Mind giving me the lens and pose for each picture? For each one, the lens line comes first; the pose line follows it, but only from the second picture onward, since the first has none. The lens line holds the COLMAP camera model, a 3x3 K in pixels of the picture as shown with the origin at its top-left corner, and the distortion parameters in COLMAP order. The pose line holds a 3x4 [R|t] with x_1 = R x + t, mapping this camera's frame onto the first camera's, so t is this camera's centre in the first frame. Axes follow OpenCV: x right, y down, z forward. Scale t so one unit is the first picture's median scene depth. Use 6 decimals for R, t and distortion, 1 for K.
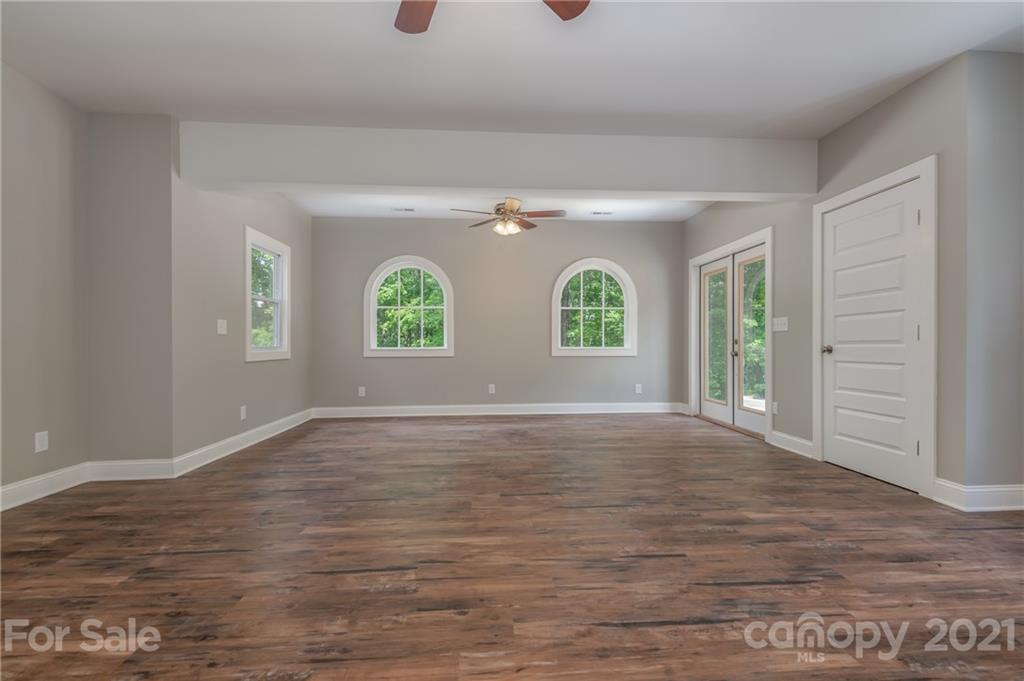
lens RADIAL K [[440.7, 0, 512.7], [0, 440.7, 345.2], [0, 0, 1]] dist [-0.007417, -0.000652]
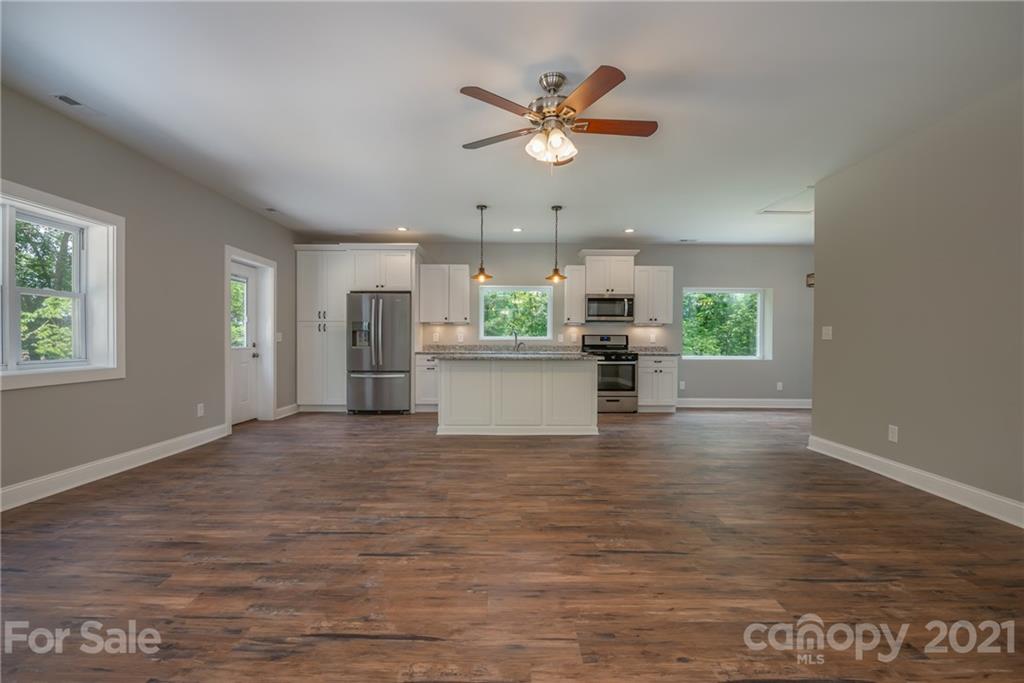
lens RADIAL K [[454.6, 0, 517.7], [0, 454.6, 343.6], [0, 0, 1]] dist [-0.002131, -0.000243]
pose [[-0.998873, -0.005431, 0.047160, -0.049817], [-0.004687, 0.999863, 0.015883, -0.065954], [-0.047240, 0.015644, -0.998761, 2.088103]]
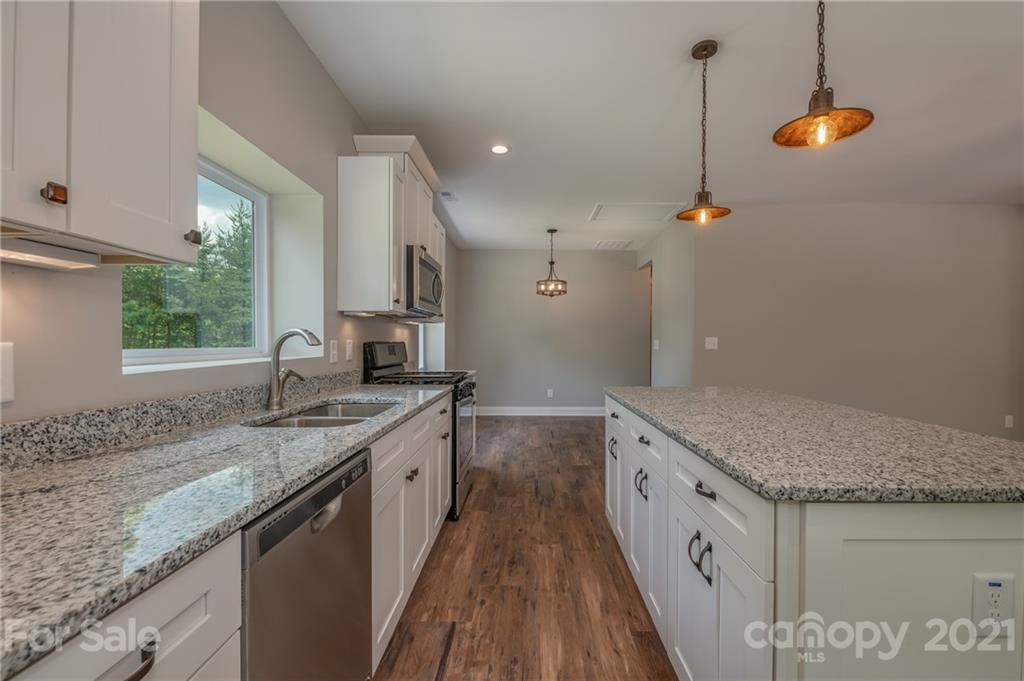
lens RADIAL K [[439.5, 0, 524.0], [0, 439.5, 346.1], [0, 0, 1]] dist [-0.001968, -0.000419]
pose [[-0.065523, 0.009099, -0.997810, 0.996867], [-0.010641, 0.999895, 0.009817, -0.086095], [0.997794, 0.011261, -0.065419, -1.001638]]
